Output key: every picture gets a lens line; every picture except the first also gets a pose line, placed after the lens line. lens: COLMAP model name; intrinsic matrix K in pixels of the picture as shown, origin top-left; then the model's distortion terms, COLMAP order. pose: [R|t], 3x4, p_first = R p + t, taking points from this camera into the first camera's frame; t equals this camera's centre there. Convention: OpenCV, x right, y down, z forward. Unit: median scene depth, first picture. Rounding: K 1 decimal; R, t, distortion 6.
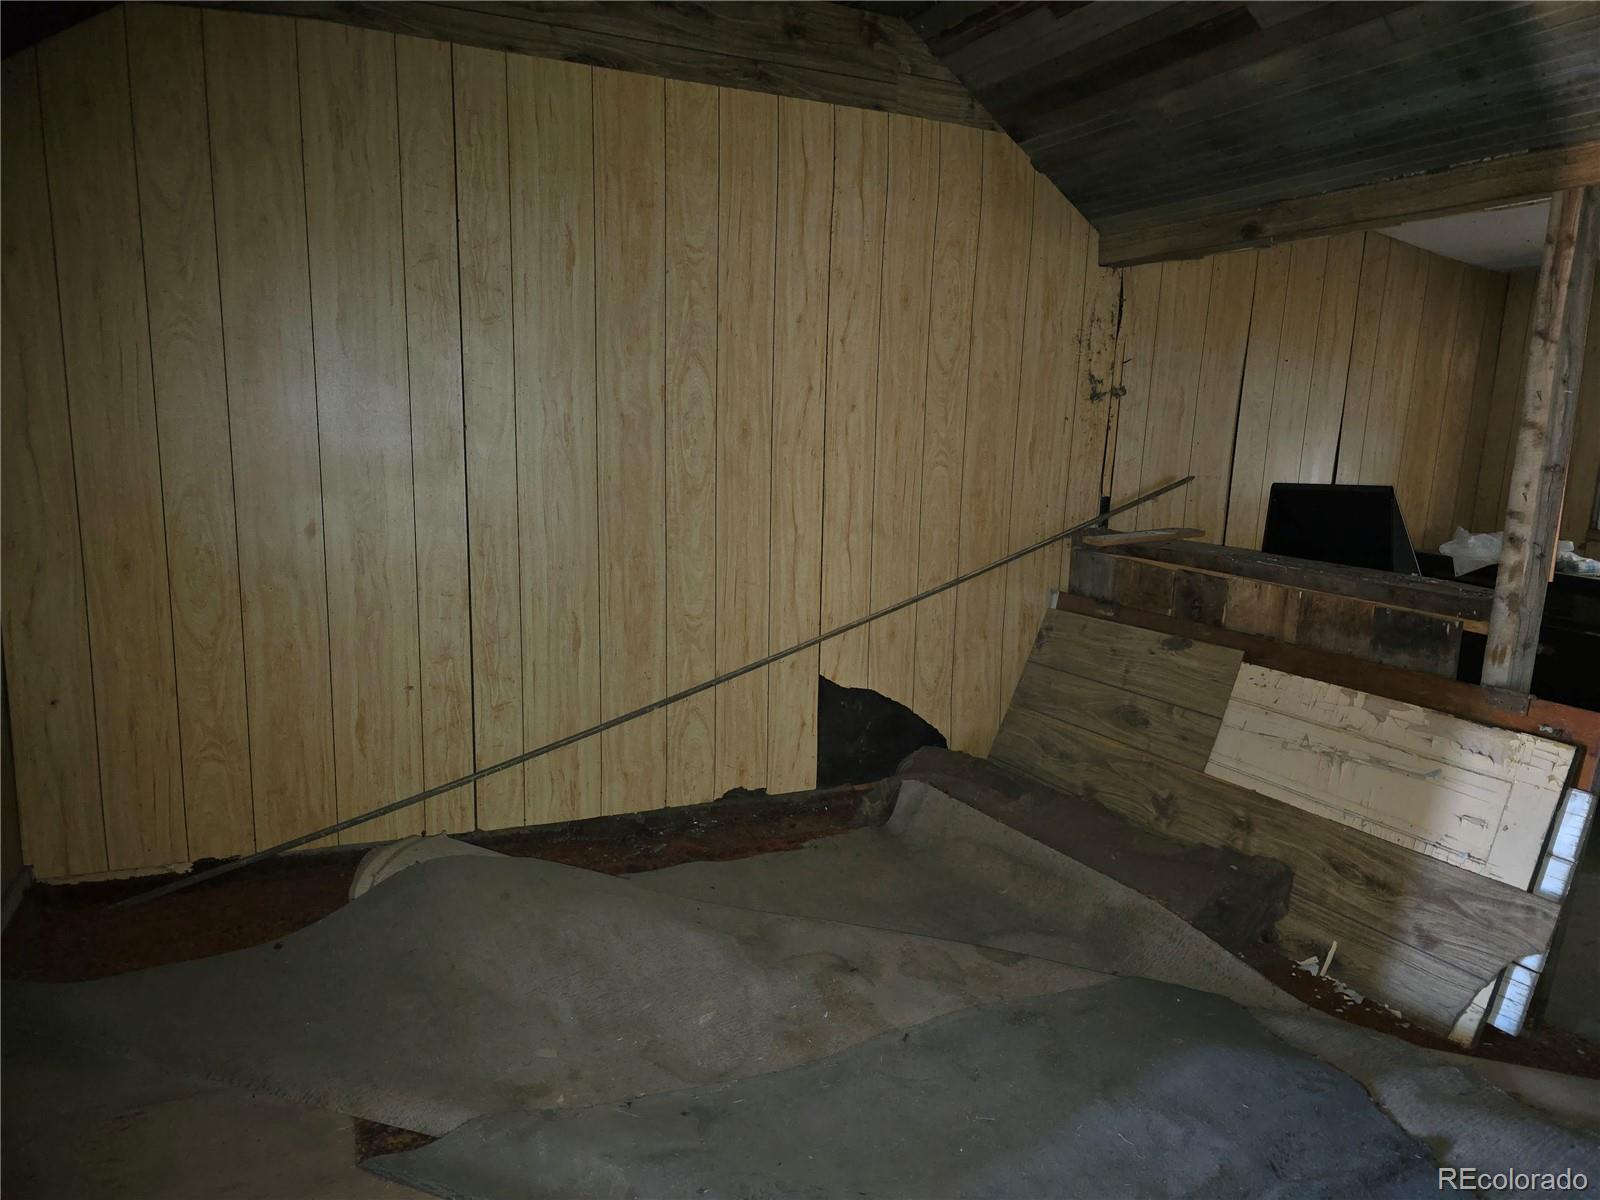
lens RADIAL K [[1085.4, 0, 810.7], [0, 1085.4, 615.6], [0, 0, 1]] dist [0.076656, -0.069084]
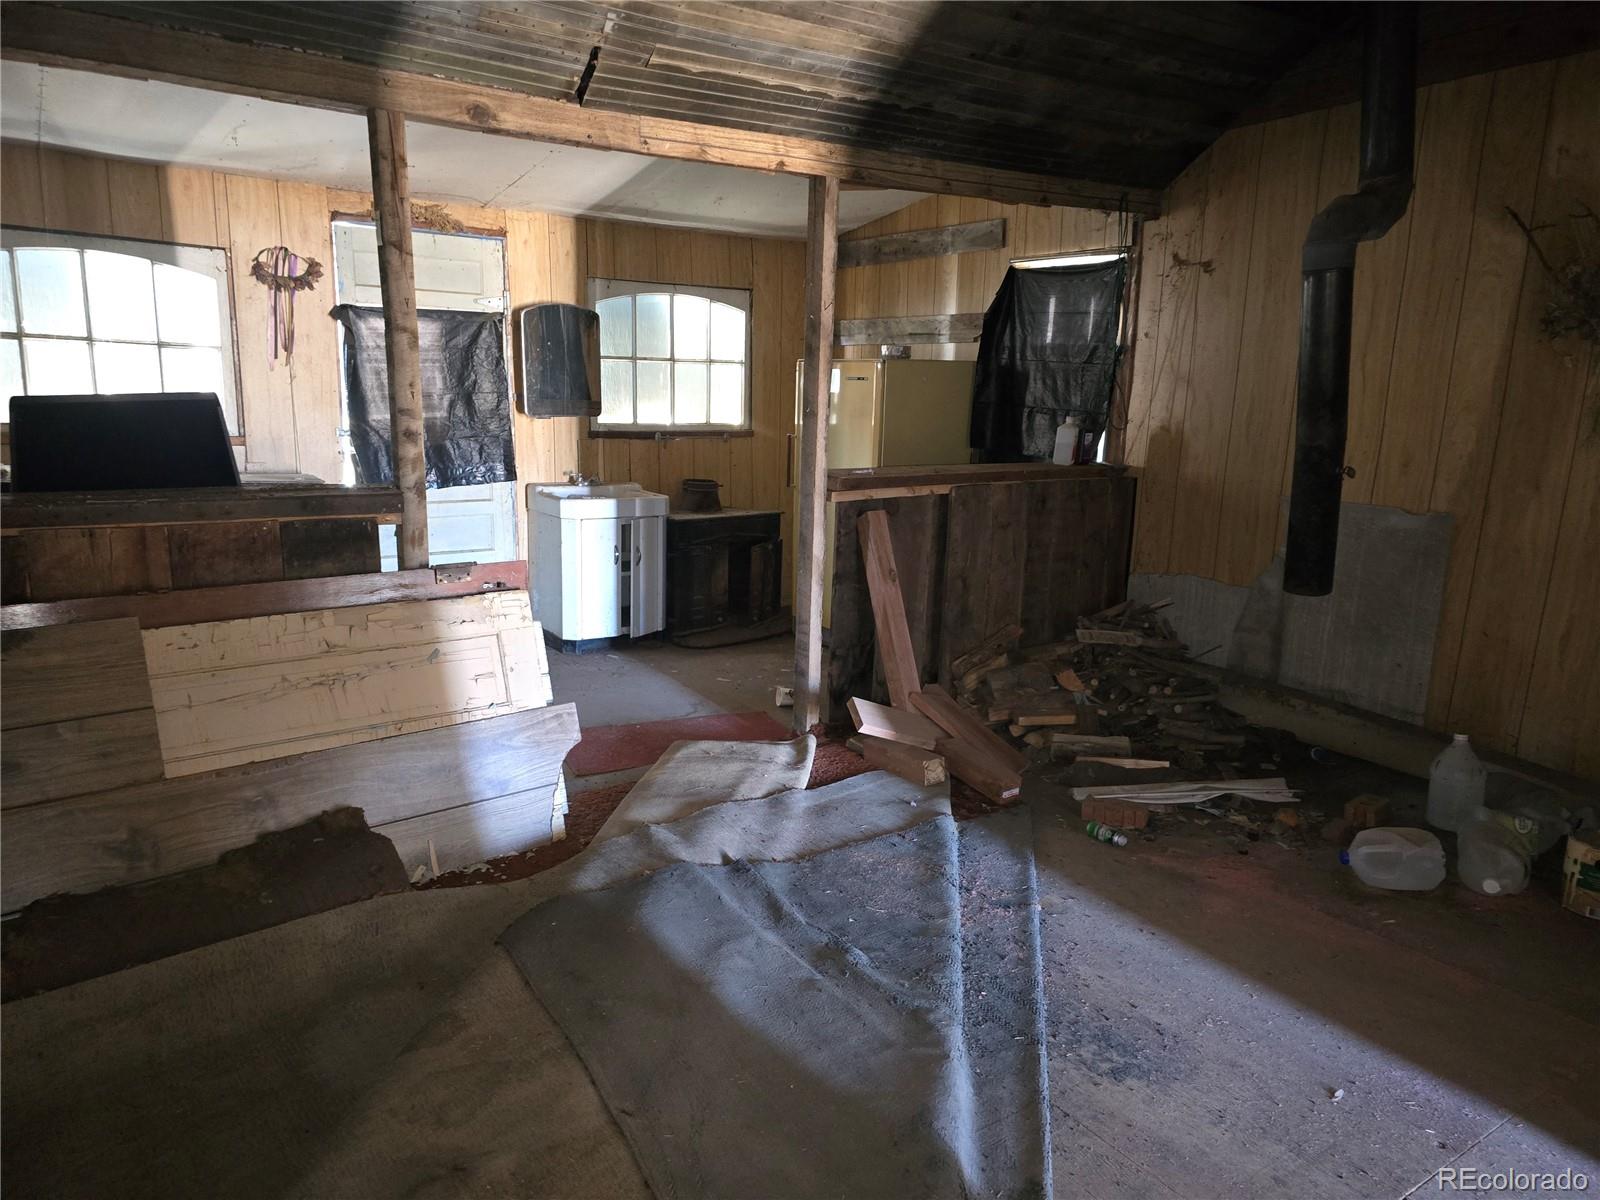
lens RADIAL K [[1085.4, 0, 810.7], [0, 1085.4, 615.6], [0, 0, 1]] dist [0.076656, -0.069084]
pose [[-0.188584, -0.249850, 0.949743, -0.479298], [0.139856, 0.950405, 0.277795, -0.130120], [-0.972047, 0.185215, -0.144288, 0.713548]]
